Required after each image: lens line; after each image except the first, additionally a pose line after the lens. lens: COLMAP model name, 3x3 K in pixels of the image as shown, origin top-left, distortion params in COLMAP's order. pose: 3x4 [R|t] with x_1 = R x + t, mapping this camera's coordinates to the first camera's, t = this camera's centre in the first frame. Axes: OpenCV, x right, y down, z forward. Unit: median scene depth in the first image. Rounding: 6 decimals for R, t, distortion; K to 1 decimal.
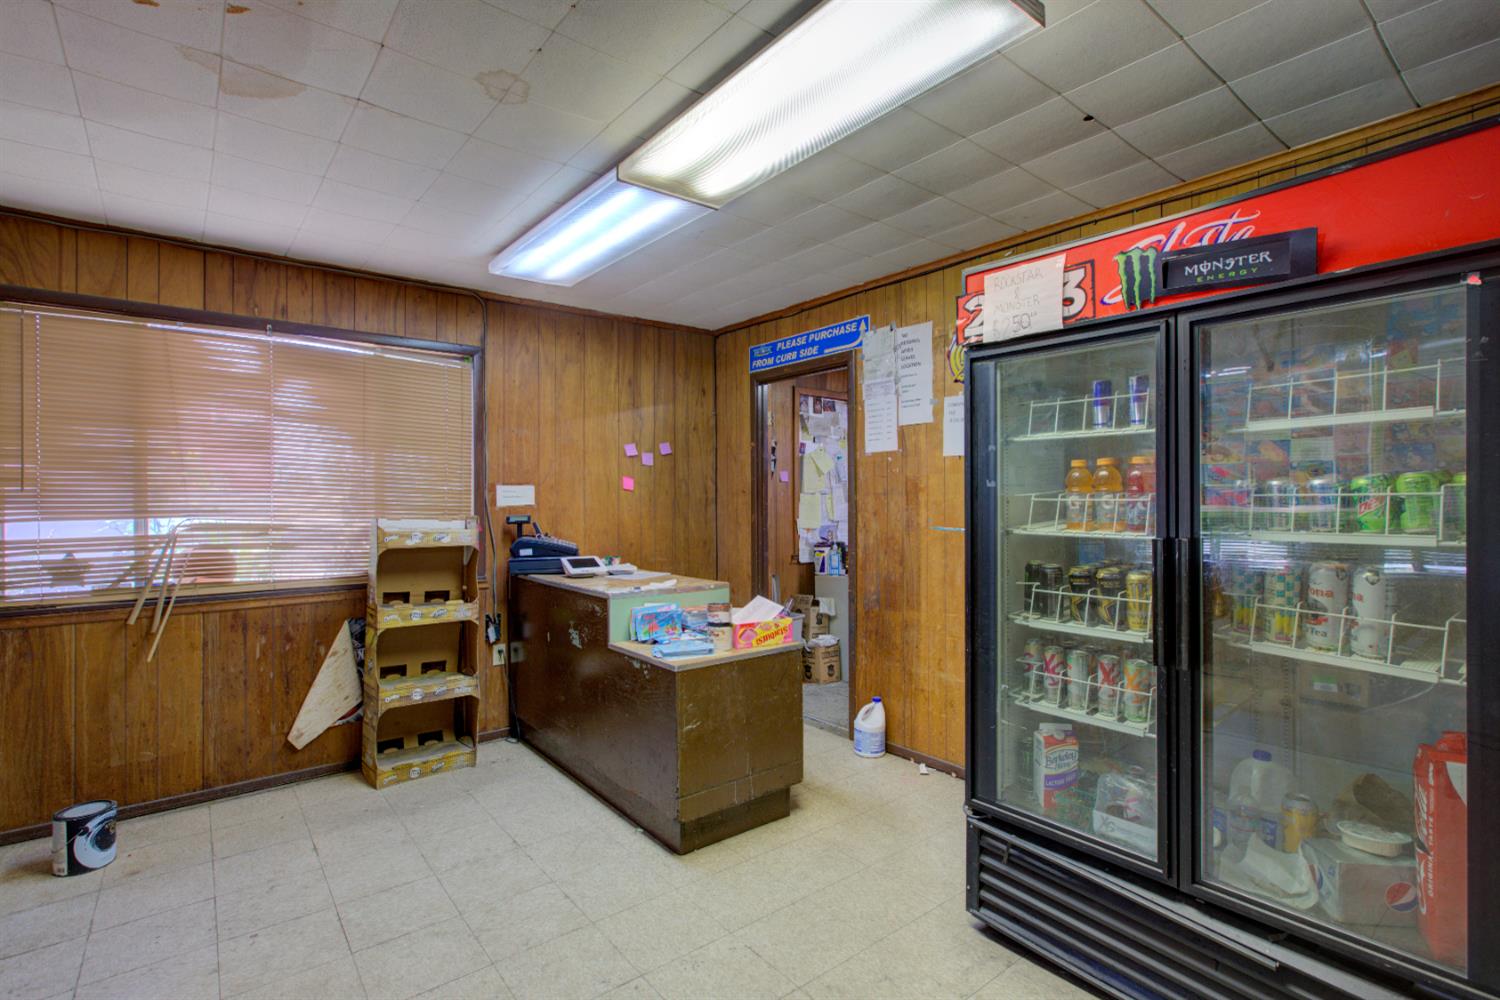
lens RADIAL K [[738.2, 0, 652.3], [0, 738.2, 501.1], [0, 0, 1]] dist [-0.003006, 0.000112]
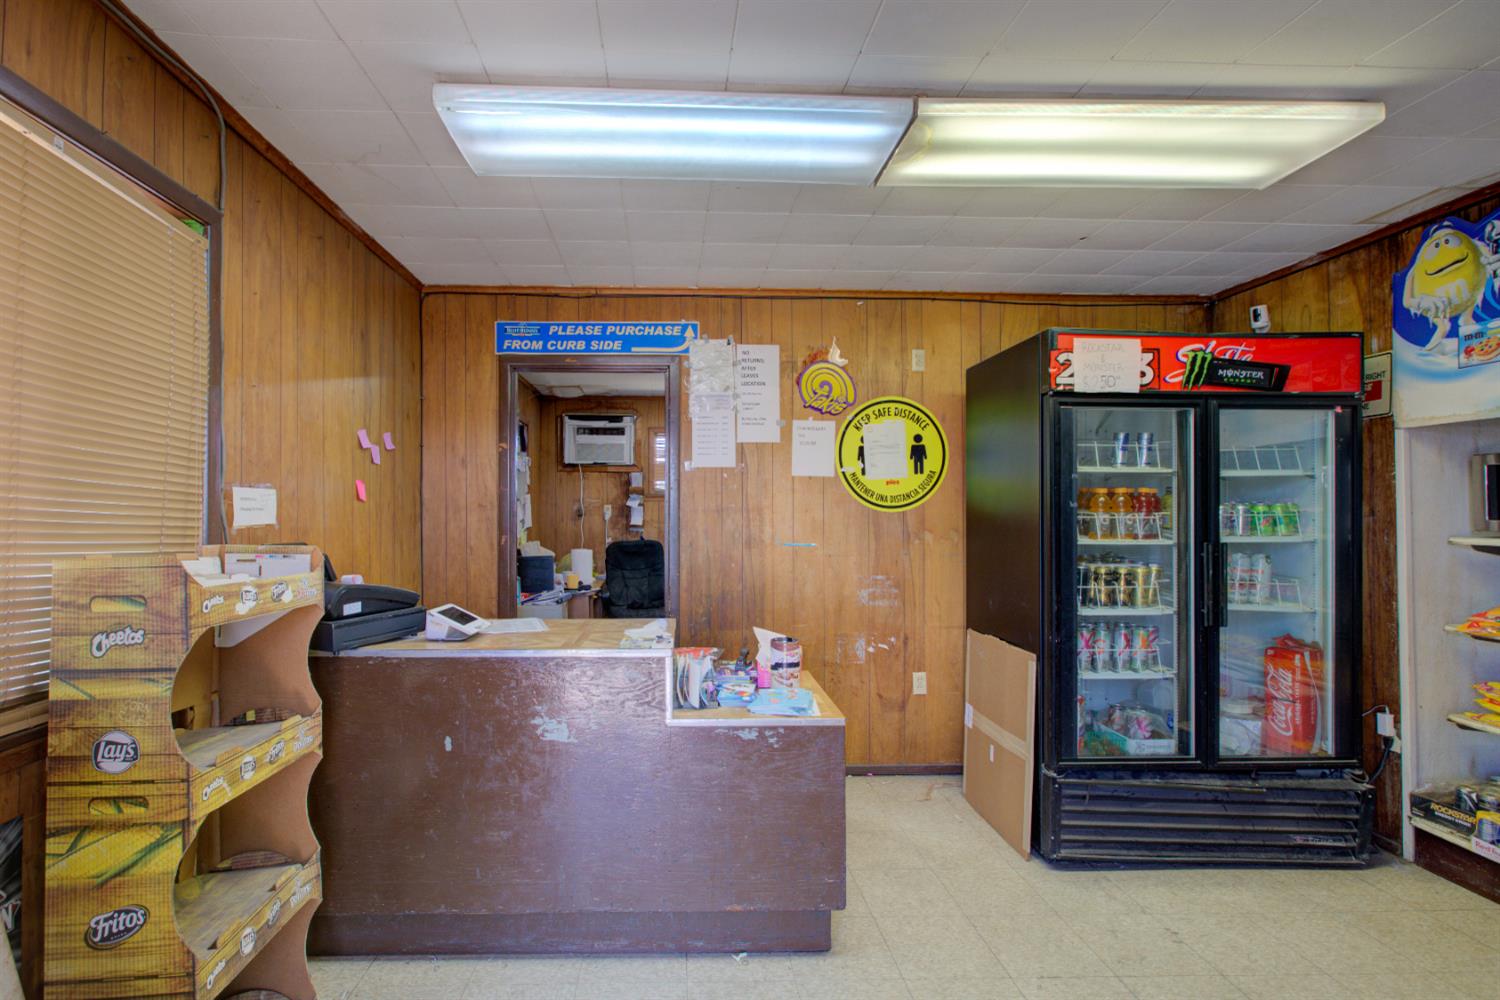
lens RADIAL K [[754.0, 0, 750.8], [0, 754.0, 514.6], [0, 0, 1]] dist [-0.006719, 0.000009]
pose [[0.517061, 0.005363, 0.855932, -0.542758], [-0.000600, 0.999982, -0.005903, 0.000957], [-0.855949, 0.002539, 0.517055, 0.478134]]
